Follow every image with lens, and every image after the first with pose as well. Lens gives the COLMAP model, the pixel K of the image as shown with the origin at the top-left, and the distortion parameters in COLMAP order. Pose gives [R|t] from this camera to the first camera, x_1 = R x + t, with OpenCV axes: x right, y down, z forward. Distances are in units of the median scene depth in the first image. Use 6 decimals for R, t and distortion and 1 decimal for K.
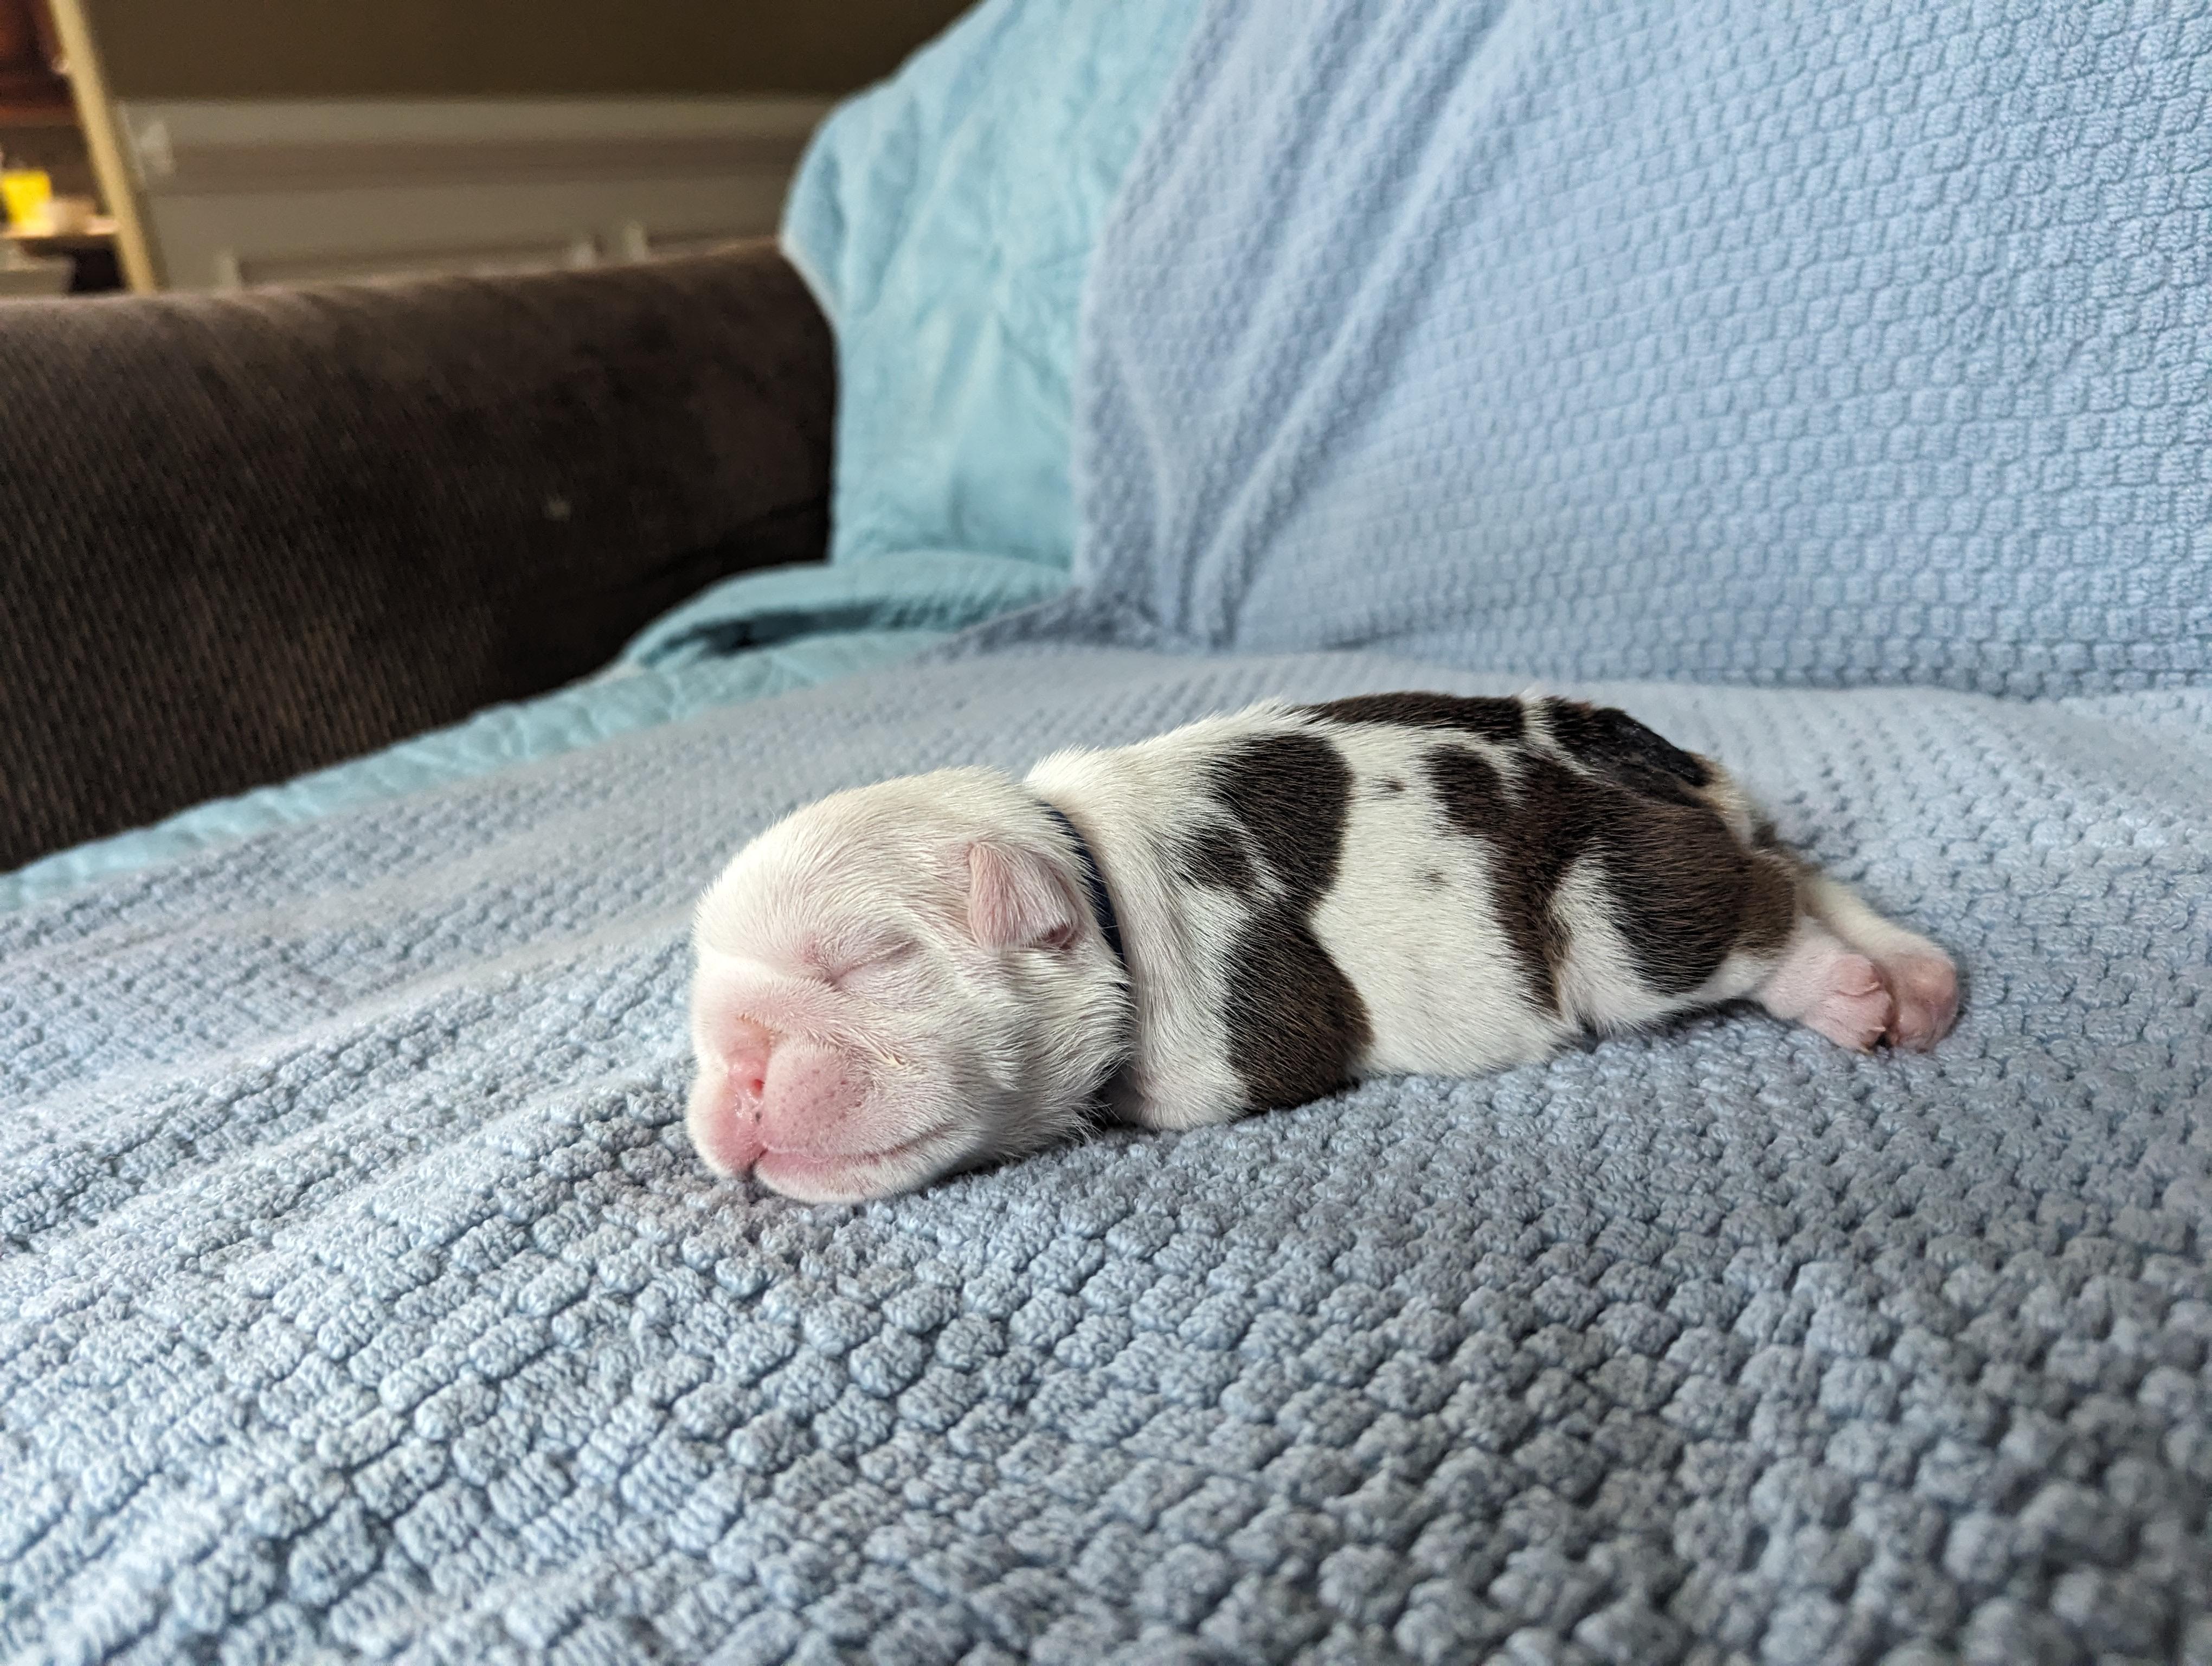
lens RADIAL K [[1638.2, 0, 1106.0], [0, 1638.2, 833.0], [0, 0, 1]] dist [0.004892, 0.005575]
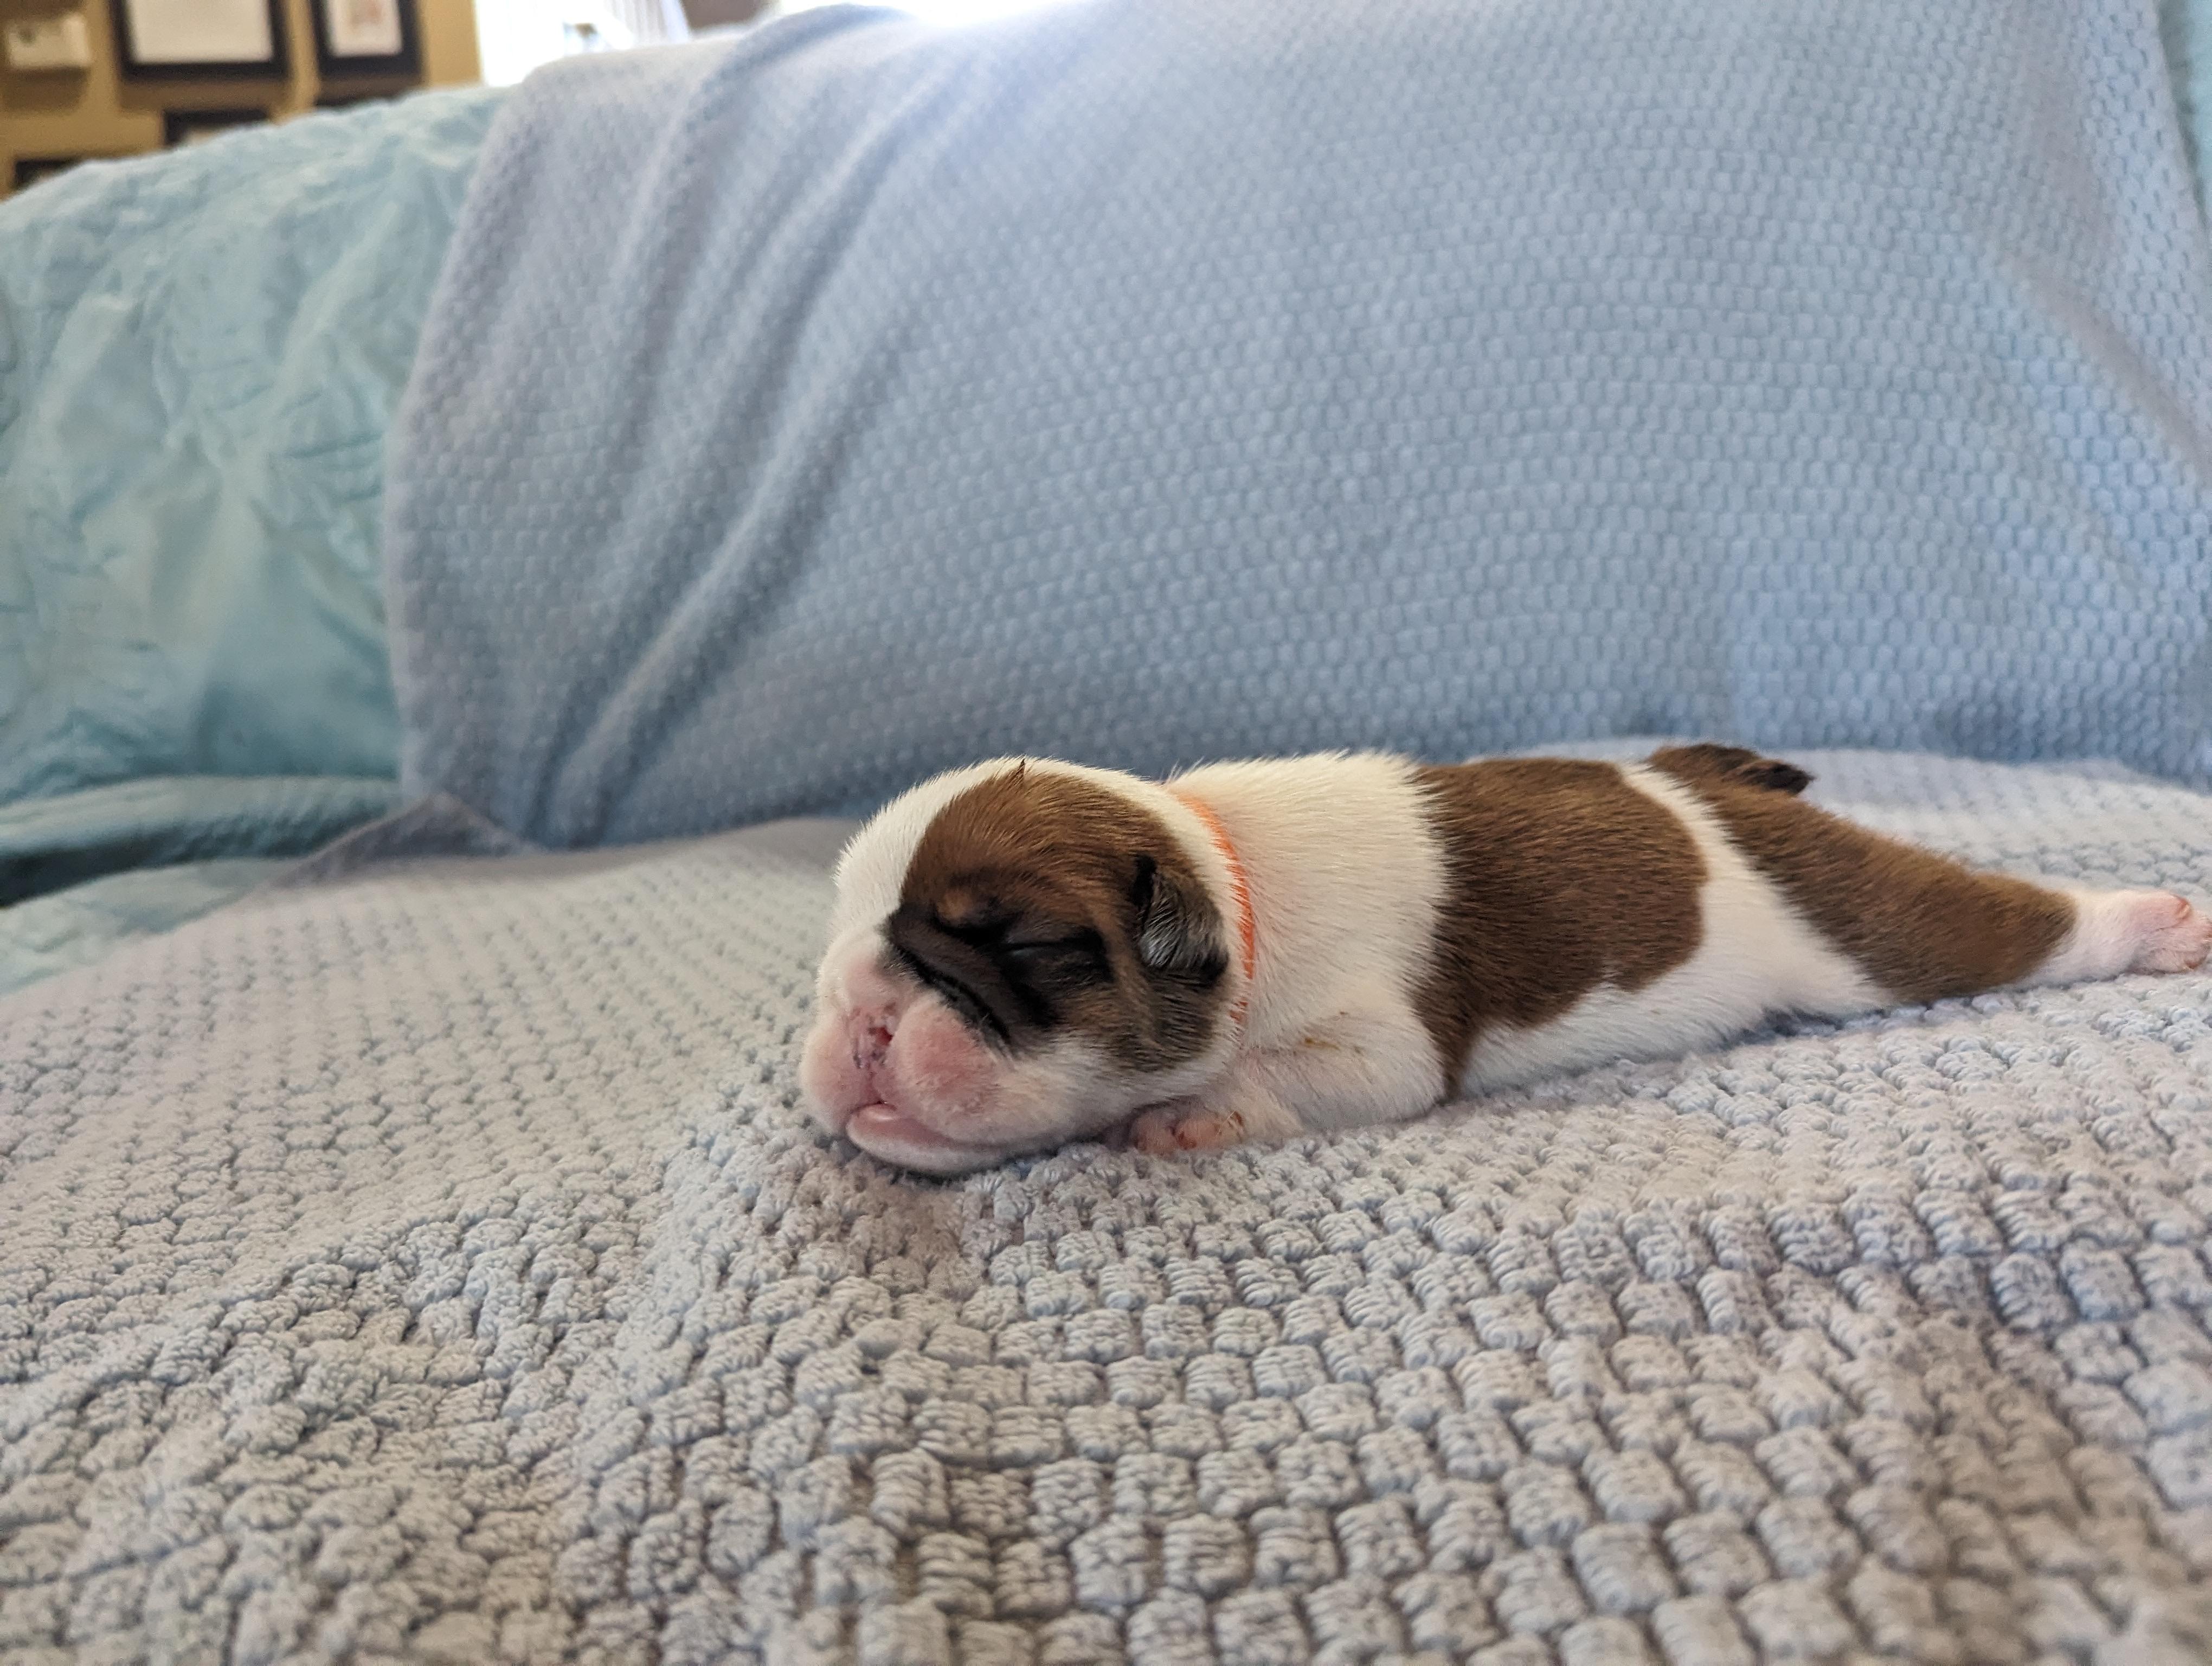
lens RADIAL K [[1638.2, 0, 1106.0], [0, 1638.2, 833.0], [0, 0, 1]] dist [0.004892, 0.005575]
pose [[0.739060, -0.079420, 0.668942, -0.388461], [0.196053, 0.975399, -0.100798, 0.038468], [-0.644480, 0.205644, 0.736448, 0.112306]]
